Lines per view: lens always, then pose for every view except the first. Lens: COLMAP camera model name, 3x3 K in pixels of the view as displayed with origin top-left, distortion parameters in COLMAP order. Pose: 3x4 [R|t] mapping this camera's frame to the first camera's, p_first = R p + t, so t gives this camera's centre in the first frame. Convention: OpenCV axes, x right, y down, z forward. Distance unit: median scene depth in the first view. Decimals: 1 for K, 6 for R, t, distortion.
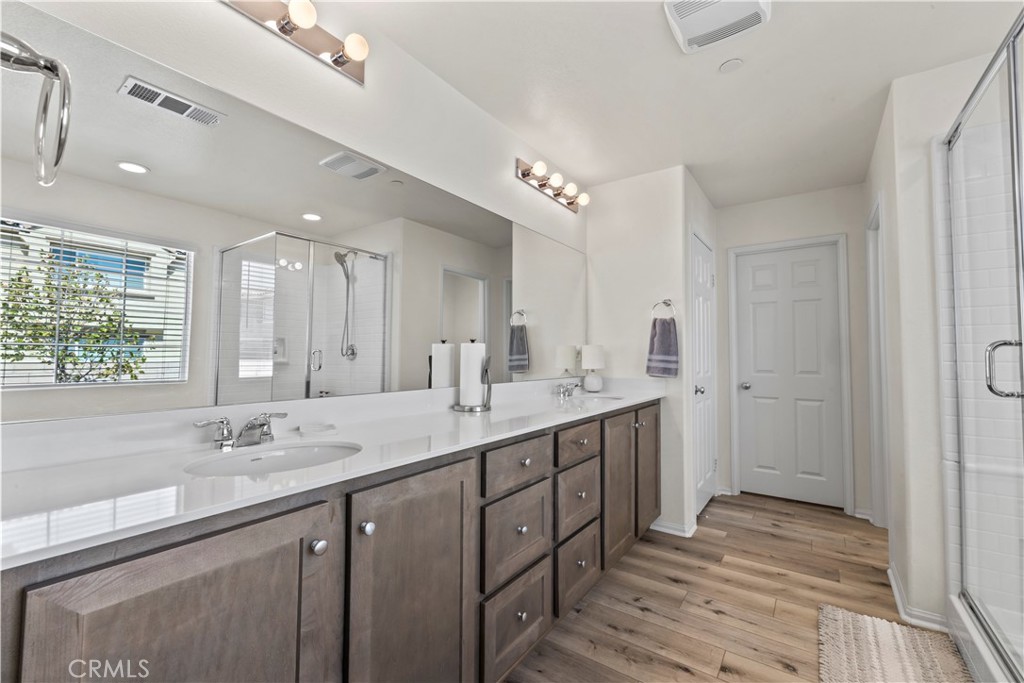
lens RADIAL K [[431.9, 0, 509.4], [0, 431.9, 344.8], [0, 0, 1]] dist [0.000998, 0.000123]
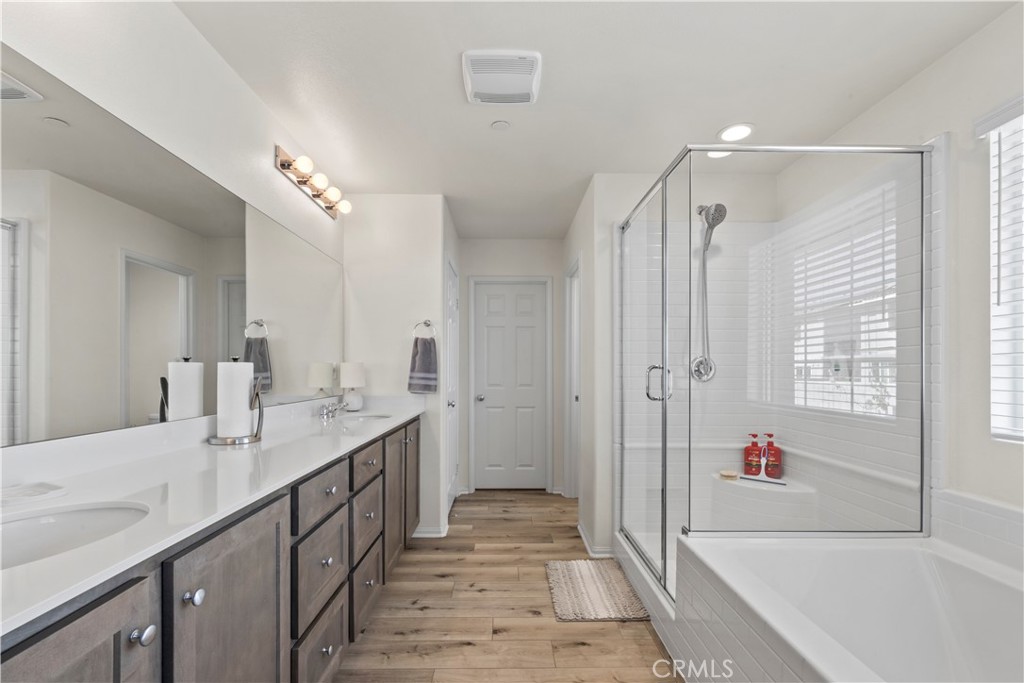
lens RADIAL K [[445.5, 0, 512.1], [0, 445.5, 378.0], [0, 0, 1]] dist [0.000347, 0.000111]
pose [[0.802913, -0.014421, 0.595922, -0.166083], [-0.012799, 0.999060, 0.041421, -0.015418], [-0.595959, -0.040885, 0.801974, -0.006885]]
